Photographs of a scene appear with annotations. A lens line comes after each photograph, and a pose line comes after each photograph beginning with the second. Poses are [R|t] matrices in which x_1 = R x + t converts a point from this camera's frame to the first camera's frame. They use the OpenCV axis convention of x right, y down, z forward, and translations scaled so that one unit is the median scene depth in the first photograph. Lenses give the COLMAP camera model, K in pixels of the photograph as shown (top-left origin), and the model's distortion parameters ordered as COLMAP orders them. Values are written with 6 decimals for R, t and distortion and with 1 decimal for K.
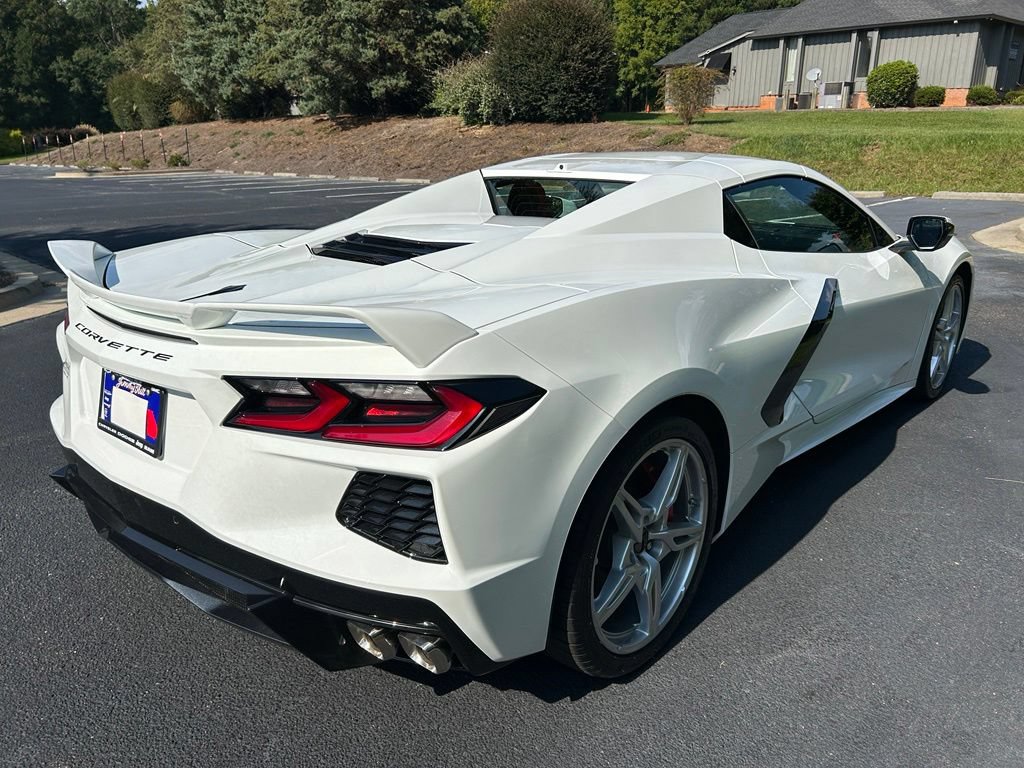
lens RADIAL K [[782.9, 0, 521.4], [0, 782.9, 381.5], [0, 0, 1]] dist [0.050689, -0.061363]
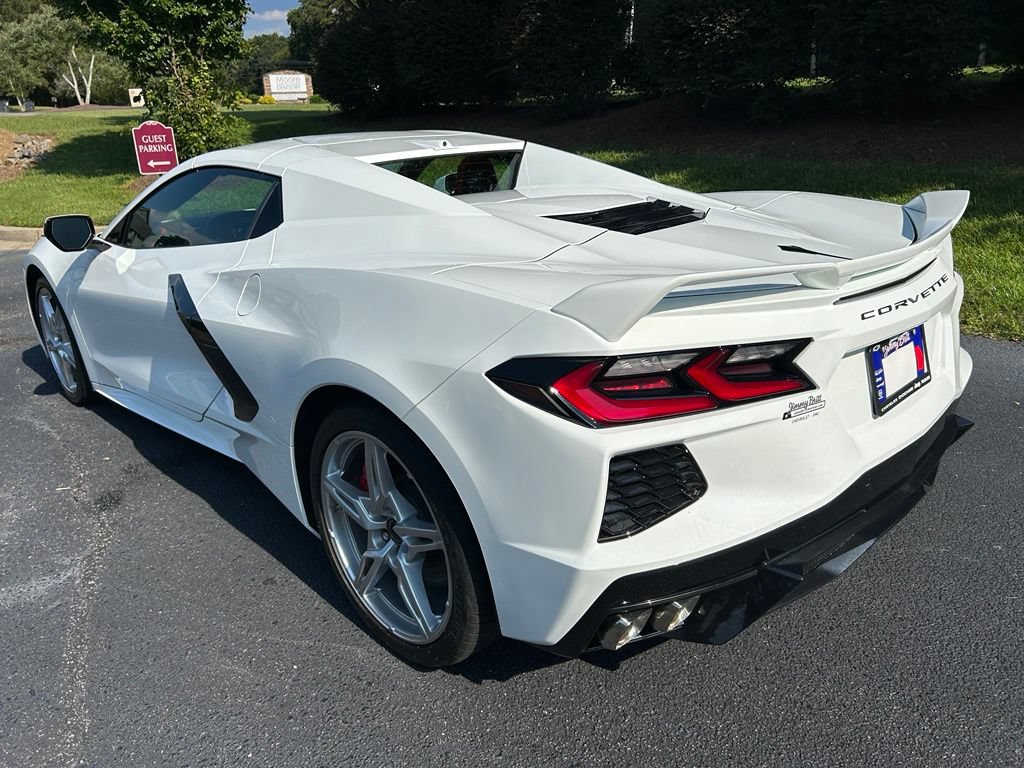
lens RADIAL K [[780.3, 0, 507.4], [0, 780.3, 384.8], [0, 0, 1]] dist [0.046887, -0.057337]
pose [[0.086674, -0.329686, 0.940103, -1.165112], [0.340511, 0.896626, 0.283045, -0.308597], [-0.936237, 0.295583, 0.189976, 1.011459]]
